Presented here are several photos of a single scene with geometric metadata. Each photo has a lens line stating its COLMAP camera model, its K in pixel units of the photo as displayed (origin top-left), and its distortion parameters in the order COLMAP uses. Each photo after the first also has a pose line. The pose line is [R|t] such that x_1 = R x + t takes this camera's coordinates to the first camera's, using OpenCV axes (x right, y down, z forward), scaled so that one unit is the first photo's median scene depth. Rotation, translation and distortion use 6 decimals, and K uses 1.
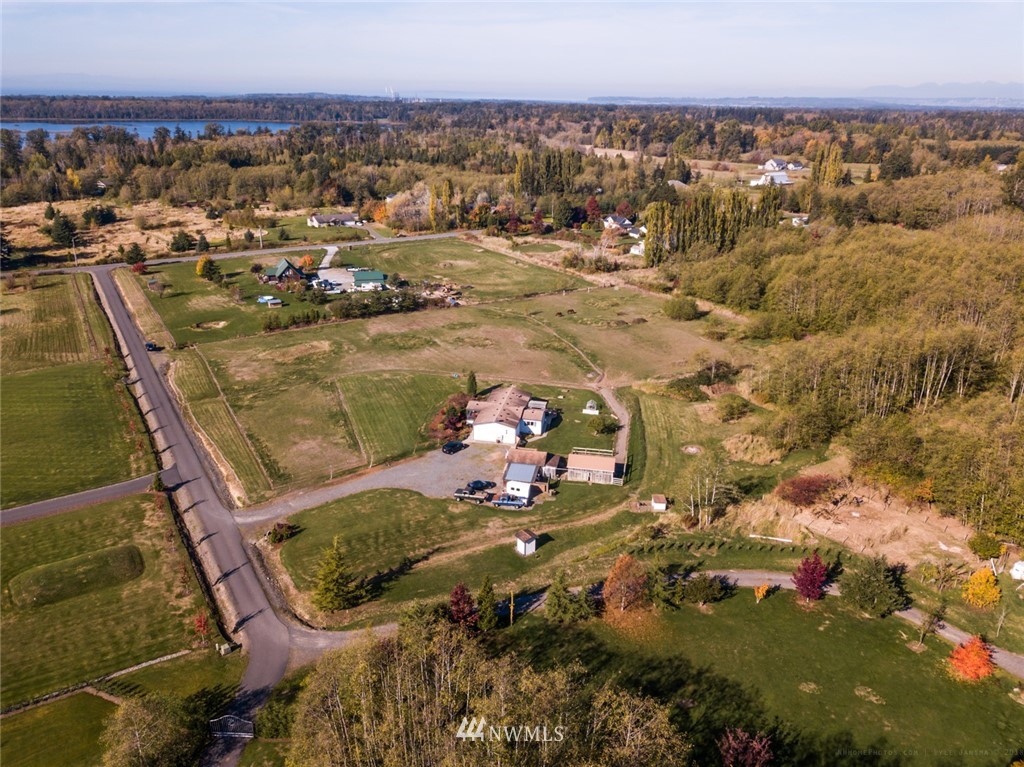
lens RADIAL K [[778.1, 0, 512.1], [0, 778.1, 348.5], [0, 0, 1]] dist [-0.009162, -0.007121]
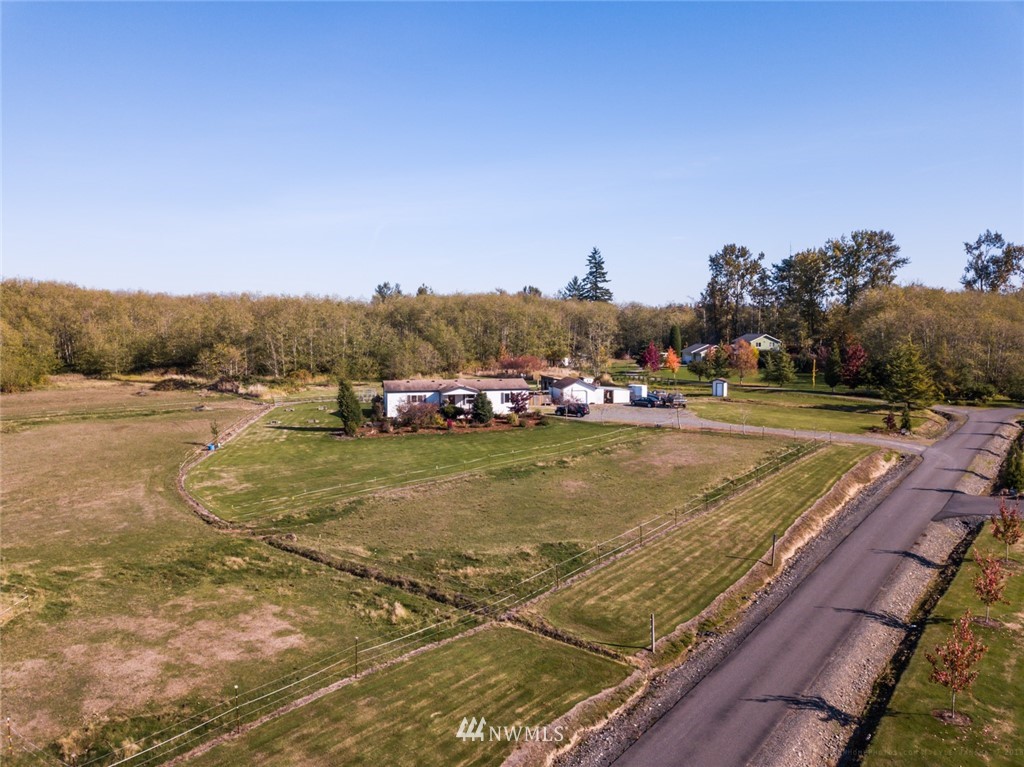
lens RADIAL K [[776.7, 0, 512.0], [0, 776.7, 383.5], [0, 0, 1]] dist [0.014132, -0.004609]
pose [[-0.384258, -0.090544, 0.918775, -0.840723], [0.280159, 0.936816, 0.209493, -0.069080], [-0.879691, 0.337902, -0.334612, 1.539927]]
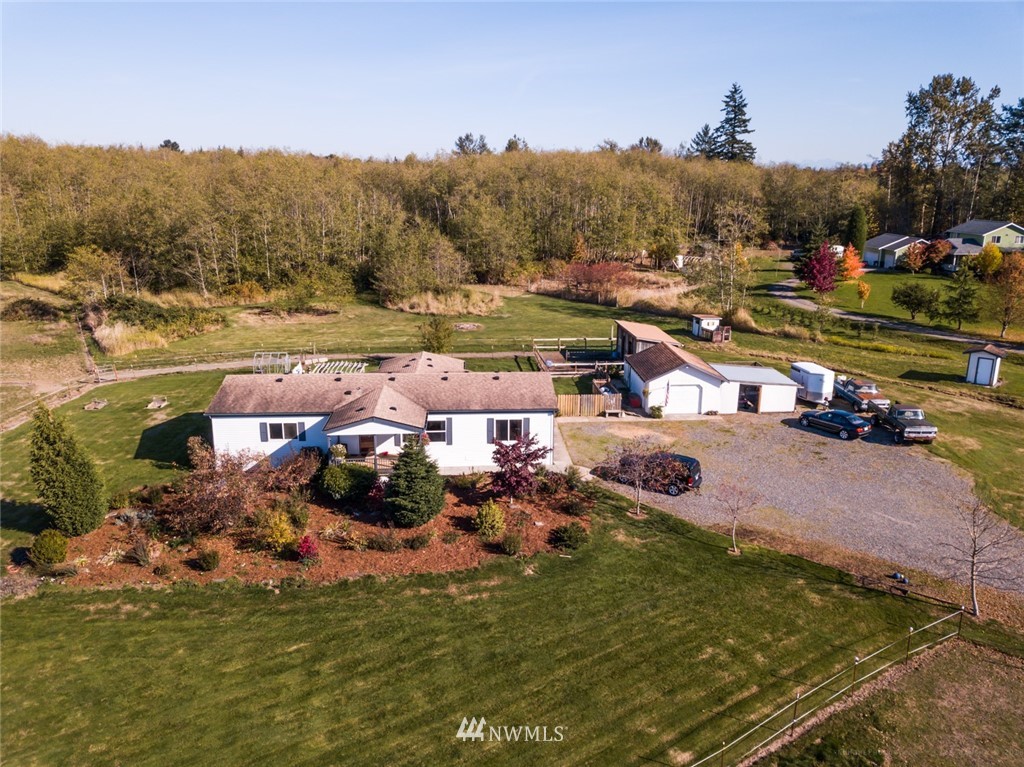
lens RADIAL K [[777.4, 0, 512.0], [0, 777.4, 383.5], [0, 0, 1]] dist [0.001743, -0.005792]
pose [[-0.236095, -0.271501, 0.933031, -0.388676], [0.292241, 0.895885, 0.334641, -0.015261], [-0.926744, 0.351677, -0.132170, 1.301543]]
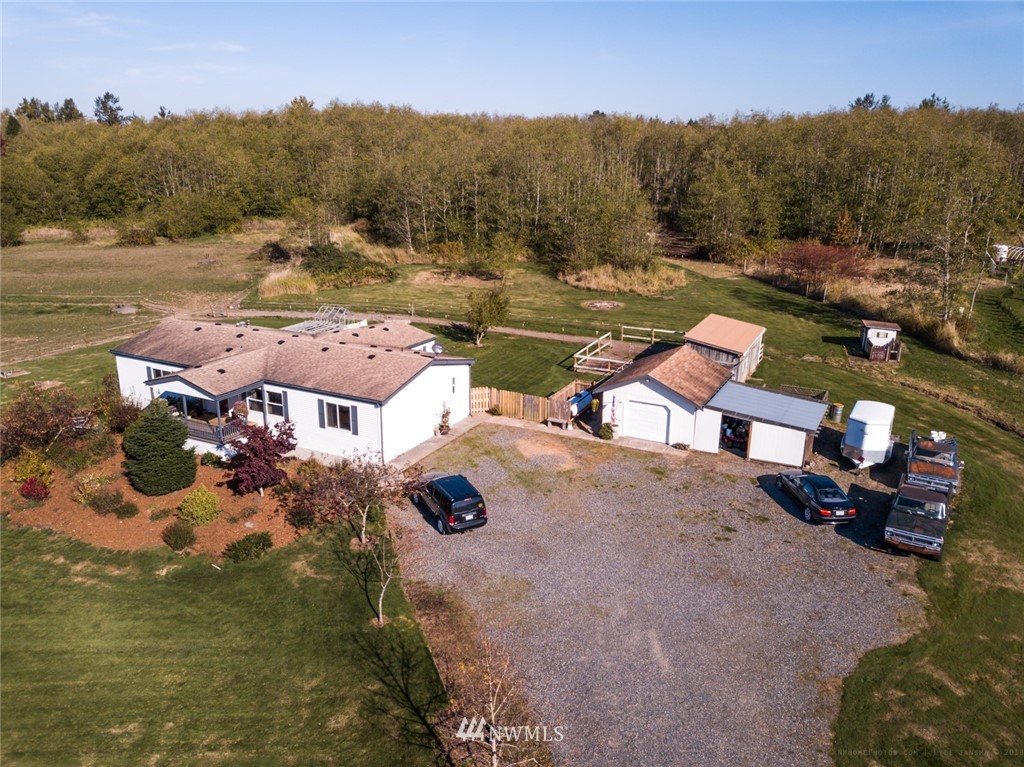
lens RADIAL K [[777.4, 0, 512.0], [0, 777.4, 383.5], [0, 0, 1]] dist [0.001743, -0.005792]
pose [[0.303639, -0.298721, 0.904748, -0.319515], [0.296071, 0.932153, 0.208406, 0.066079], [-0.905619, 0.204589, 0.371481, 1.080917]]
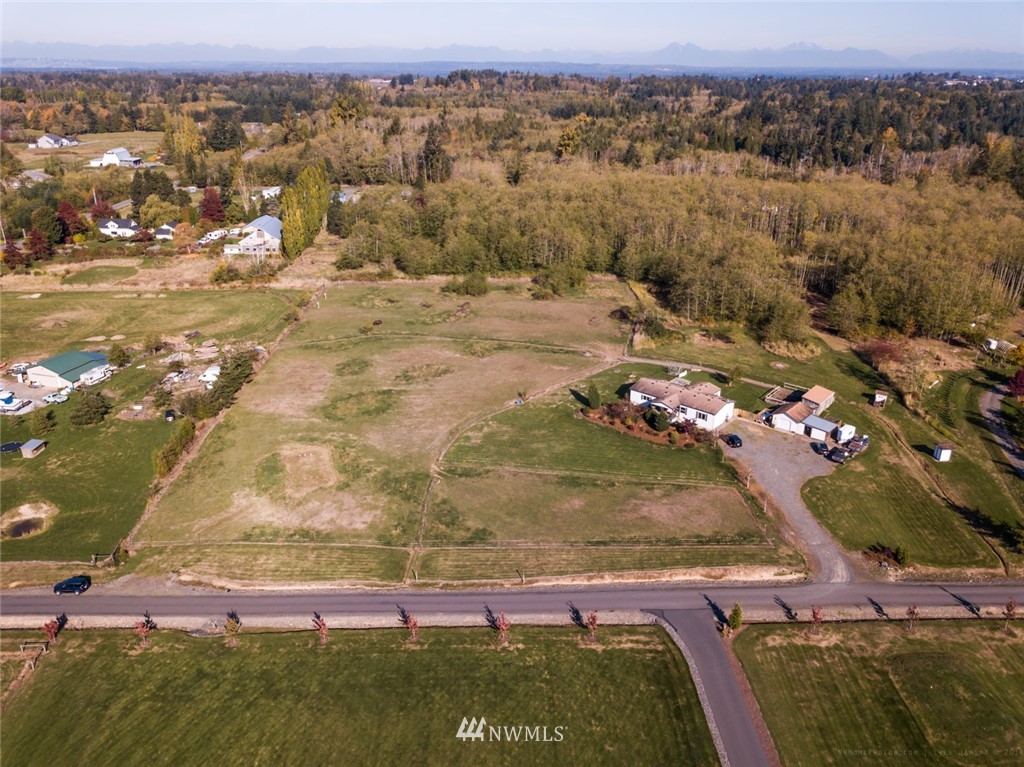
lens RADIAL K [[789.6, 0, 512.0], [0, 789.6, 383.5], [0, 0, 1]] dist [0.005871, 0.003905]
pose [[0.516053, -0.338065, 0.787021, -1.185814], [0.267772, 0.936440, 0.226668, -0.290105], [-0.813626, 0.093769, 0.573777, 0.784292]]
